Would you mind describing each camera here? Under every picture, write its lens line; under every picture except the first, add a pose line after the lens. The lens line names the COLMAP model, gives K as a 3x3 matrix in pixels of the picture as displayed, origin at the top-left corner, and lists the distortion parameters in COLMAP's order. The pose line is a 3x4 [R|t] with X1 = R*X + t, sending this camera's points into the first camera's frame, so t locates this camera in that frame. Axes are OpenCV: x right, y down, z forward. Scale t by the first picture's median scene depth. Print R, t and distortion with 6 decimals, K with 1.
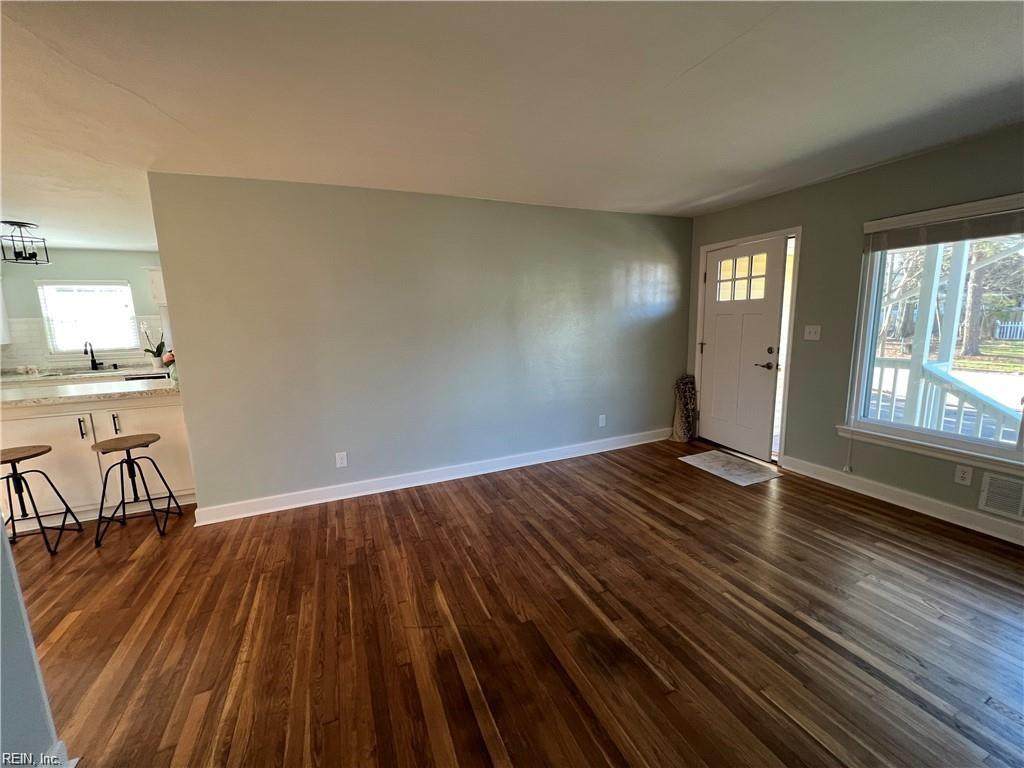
lens RADIAL K [[410.9, 0, 512.0], [0, 410.9, 384.0], [0, 0, 1]] dist [-0.003384, -0.000392]
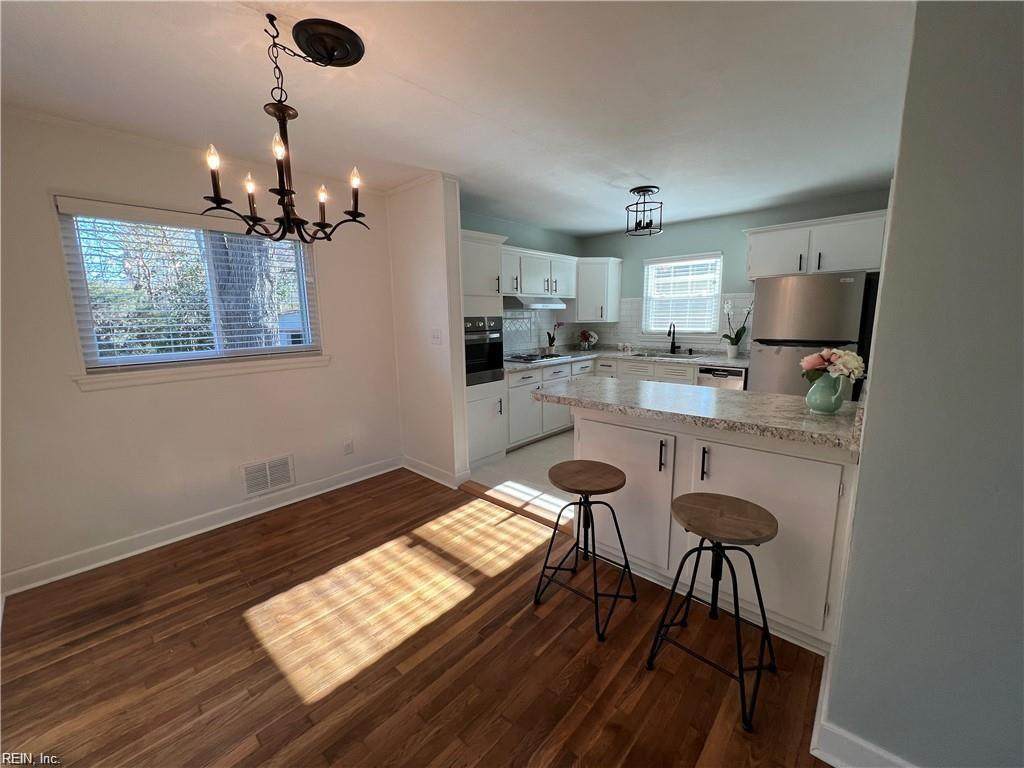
lens RADIAL K [[410.9, 0, 512.0], [0, 410.9, 384.0], [0, 0, 1]] dist [-0.003384, -0.000392]
pose [[0.415820, 0.169911, -0.893434, -0.571039], [-0.136737, 0.982906, 0.123287, -0.054562], [0.899109, 0.070900, 0.431944, 0.479465]]
